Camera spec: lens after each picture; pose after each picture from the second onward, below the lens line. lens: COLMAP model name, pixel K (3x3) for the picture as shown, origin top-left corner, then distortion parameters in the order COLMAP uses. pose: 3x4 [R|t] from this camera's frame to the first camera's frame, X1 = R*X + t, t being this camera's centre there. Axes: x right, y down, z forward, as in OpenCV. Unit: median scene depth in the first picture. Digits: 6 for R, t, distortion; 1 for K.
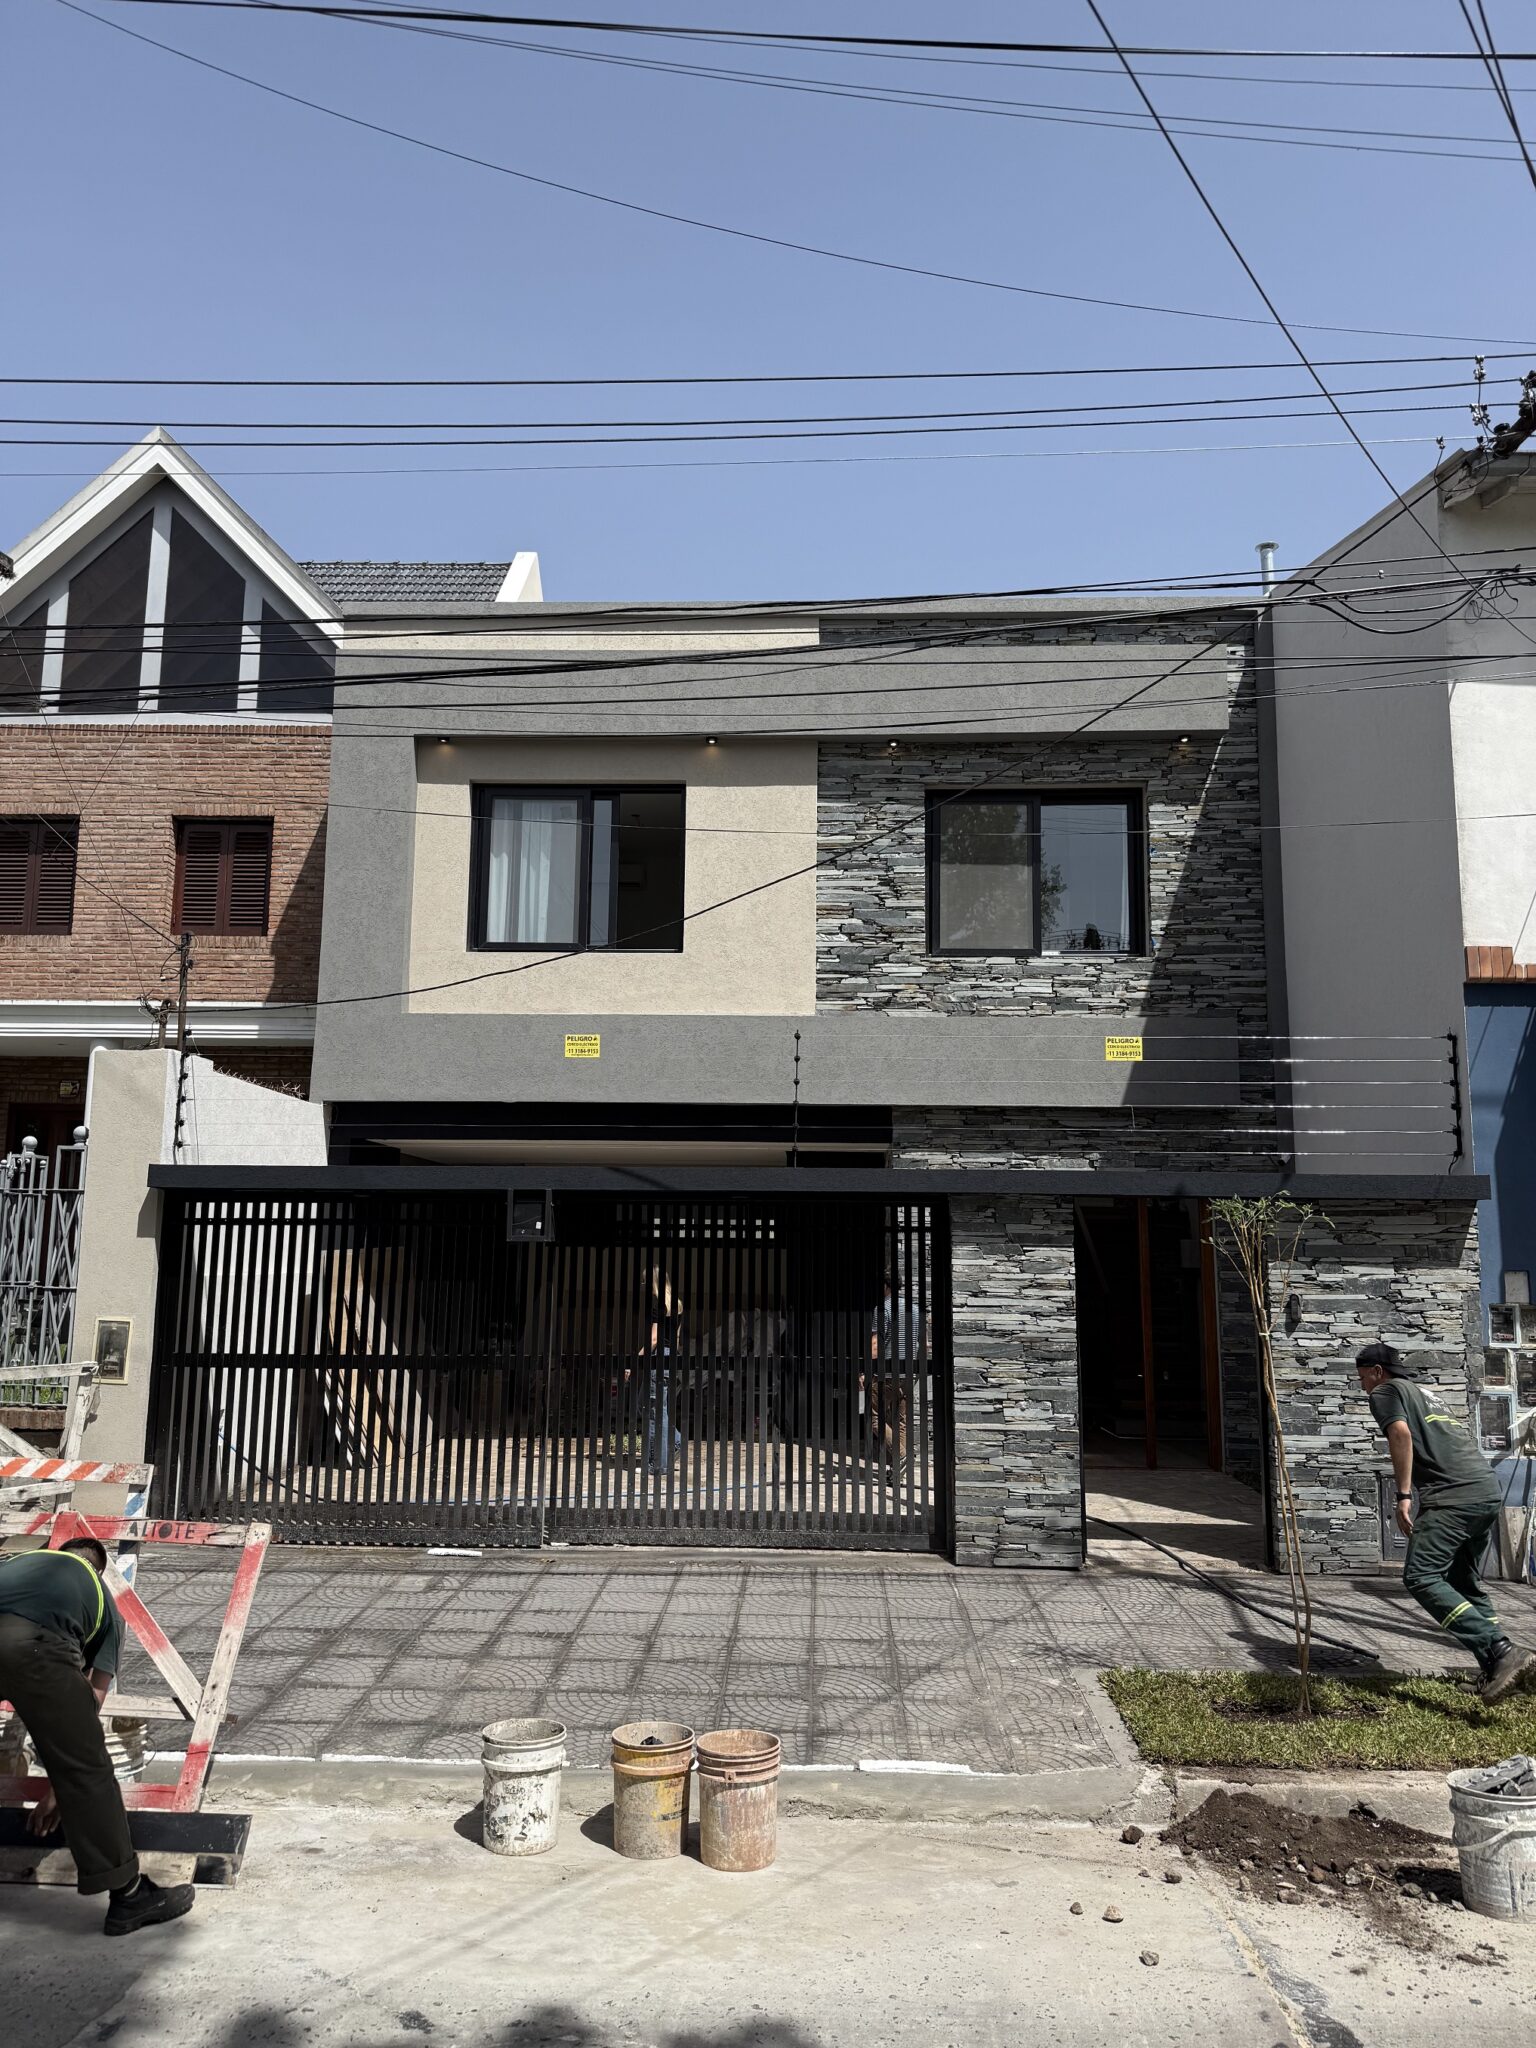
lens RADIAL K [[1438.5, 0, 754.8], [0, 1438.5, 1031.6], [0, 0, 1]] dist [0.081646, 0.000373]
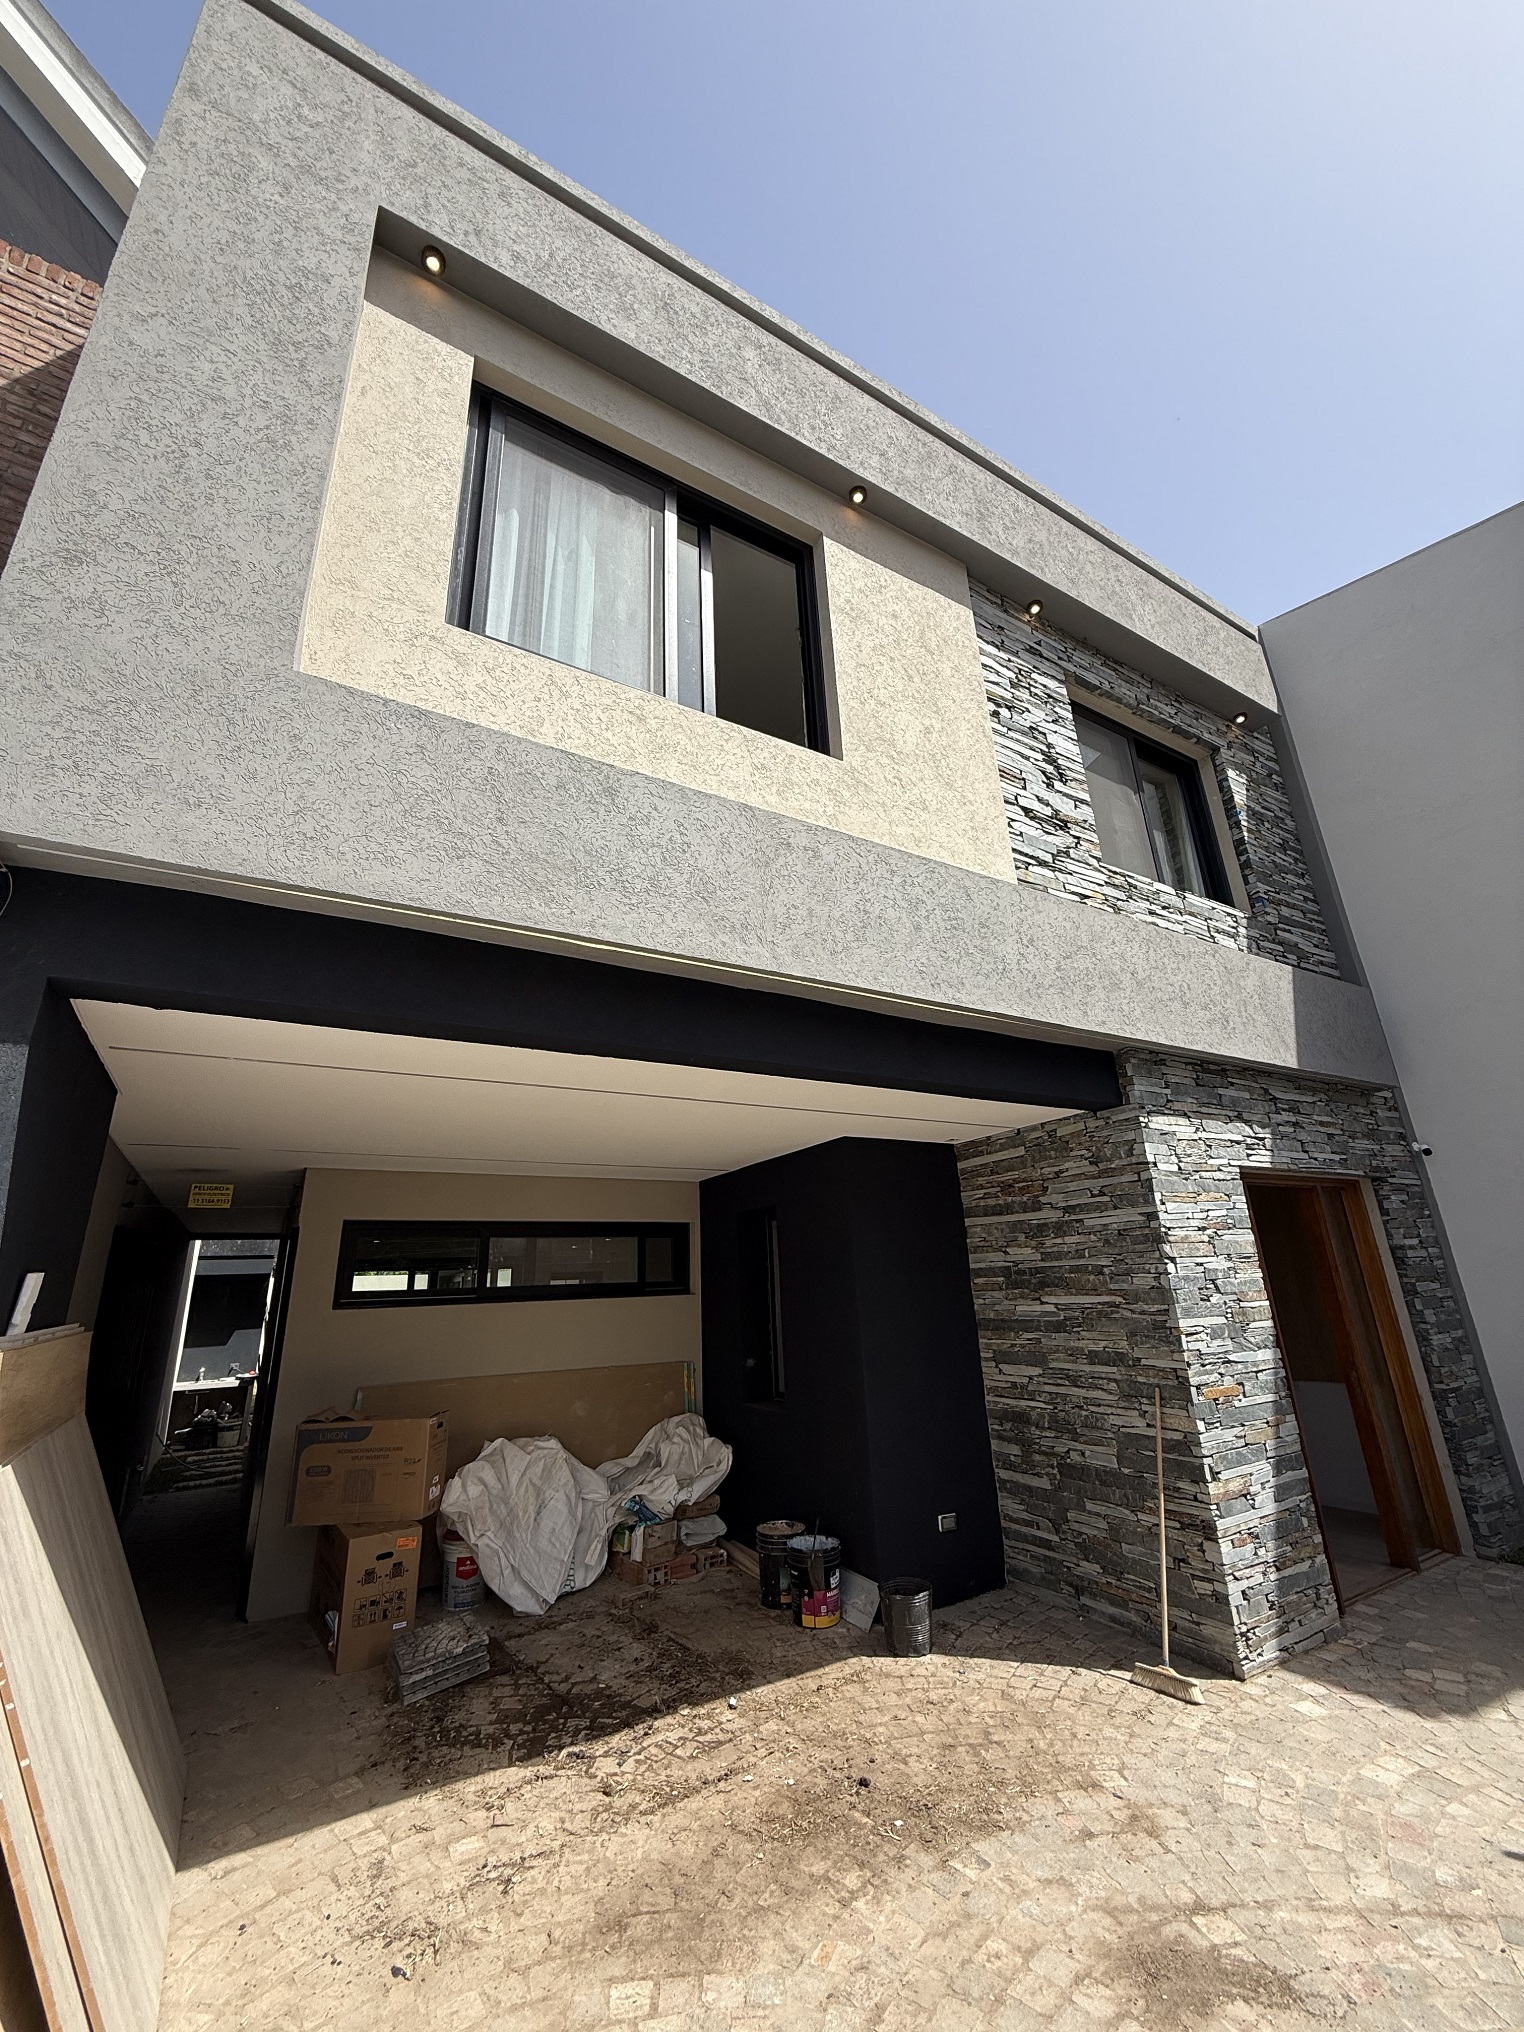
lens RADIAL K [[811.8, 0, 750.9], [0, 811.8, 1013.5], [0, 0, 1]] dist [0.000302, -0.000032]
pose [[0.833407, 0.134973, 0.535925, -0.246668], [-0.029481, 0.979196, -0.200766, 0.113943], [-0.551873, 0.151520, 0.820047, 0.775630]]
